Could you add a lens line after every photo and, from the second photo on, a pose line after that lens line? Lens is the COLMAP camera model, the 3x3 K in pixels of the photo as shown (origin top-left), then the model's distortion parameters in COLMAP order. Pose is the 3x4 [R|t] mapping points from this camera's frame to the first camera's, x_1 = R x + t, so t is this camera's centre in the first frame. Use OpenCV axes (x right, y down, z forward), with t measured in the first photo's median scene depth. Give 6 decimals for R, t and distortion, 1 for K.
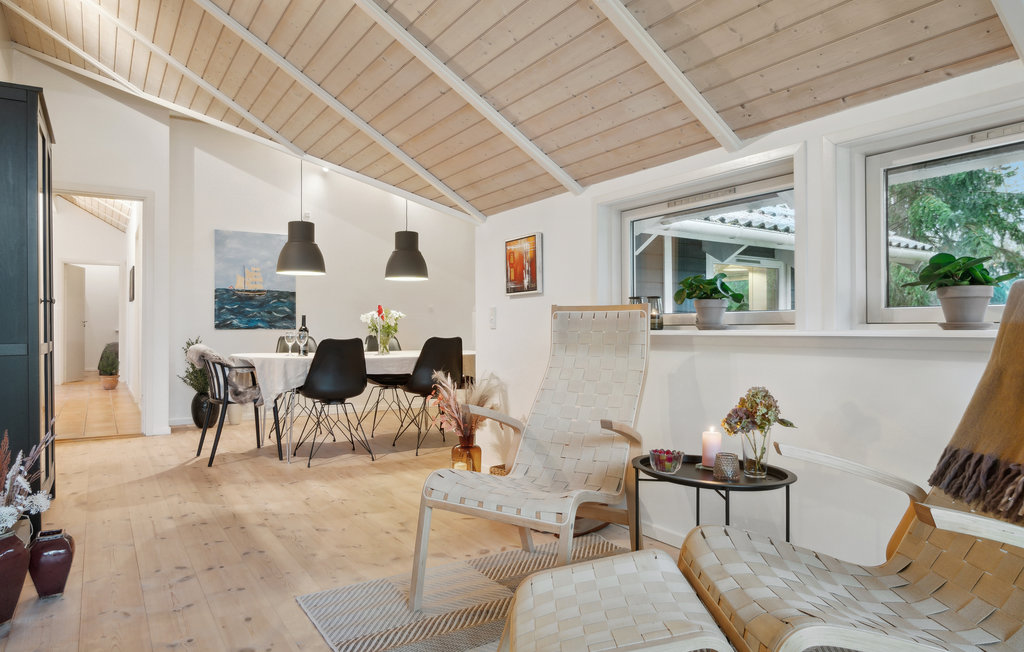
lens RADIAL K [[645.9, 0, 512.0], [0, 645.9, 326.0], [0, 0, 1]] dist [0.002666, -0.000494]
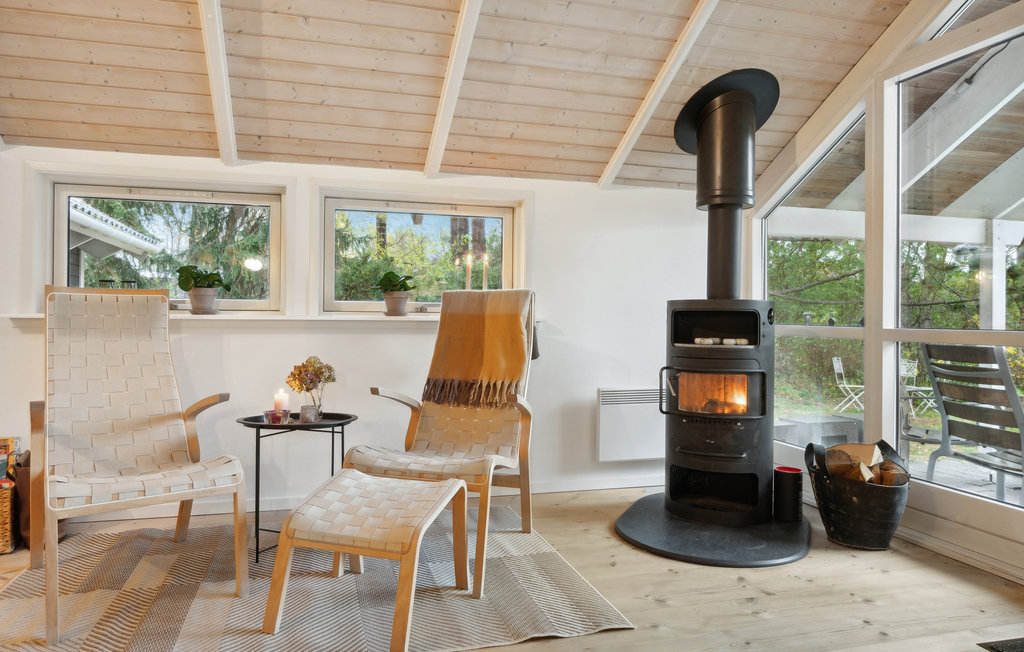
lens RADIAL K [[667.1, 0, 512.0], [0, 667.1, 326.0], [0, 0, 1]] dist [0.000830, 0.000928]
pose [[0.260951, -0.010819, 0.965292, -0.716135], [-0.014963, 0.999772, 0.015251, 0.000185], [-0.965236, -0.018423, 0.260729, 0.168151]]
